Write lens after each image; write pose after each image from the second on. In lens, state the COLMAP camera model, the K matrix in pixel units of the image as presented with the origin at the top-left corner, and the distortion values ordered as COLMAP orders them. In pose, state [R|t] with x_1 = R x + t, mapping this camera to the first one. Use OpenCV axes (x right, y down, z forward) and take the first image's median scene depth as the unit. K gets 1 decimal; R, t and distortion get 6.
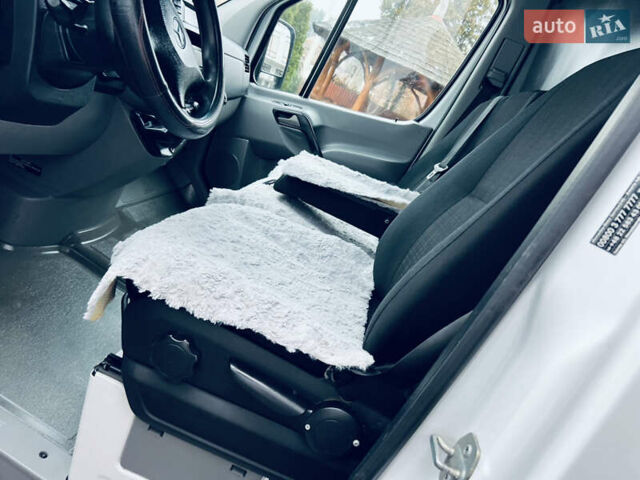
lens RADIAL K [[491.5, 0, 317.0], [0, 491.5, 242.2], [0, 0, 1]] dist [0.085053, -0.152974]
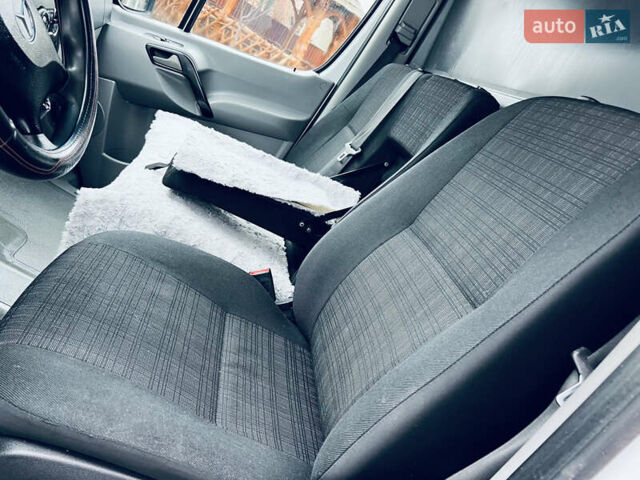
lens RADIAL K [[489.6, 0, 317.7], [0, 489.6, 239.7], [0, 0, 1]] dist [0.060331, -0.063916]
pose [[0.965498, -0.022909, 0.259402, -0.036385], [-0.025170, 0.983249, 0.180521, -0.111900], [-0.259193, -0.180822, 0.948748, 0.104797]]
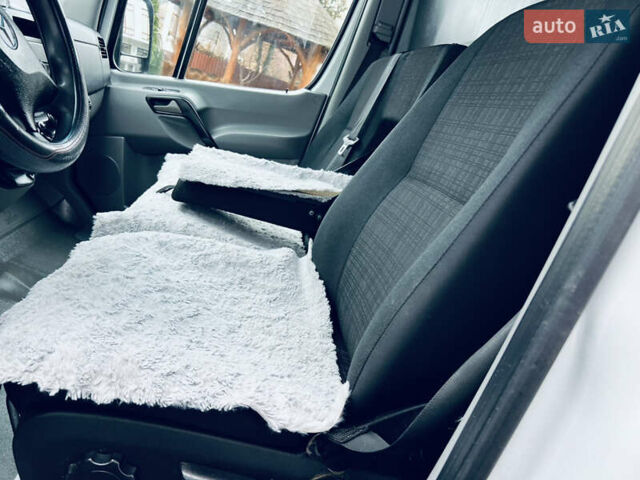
lens RADIAL K [[489.6, 0, 317.7], [0, 489.6, 239.7], [0, 0, 1]] dist [0.060331, -0.063916]
pose [[0.960524, -0.196693, 0.196736, -0.019714], [0.183465, 0.979471, 0.083525, -0.043113], [-0.209126, -0.044133, 0.976892, 0.084882]]
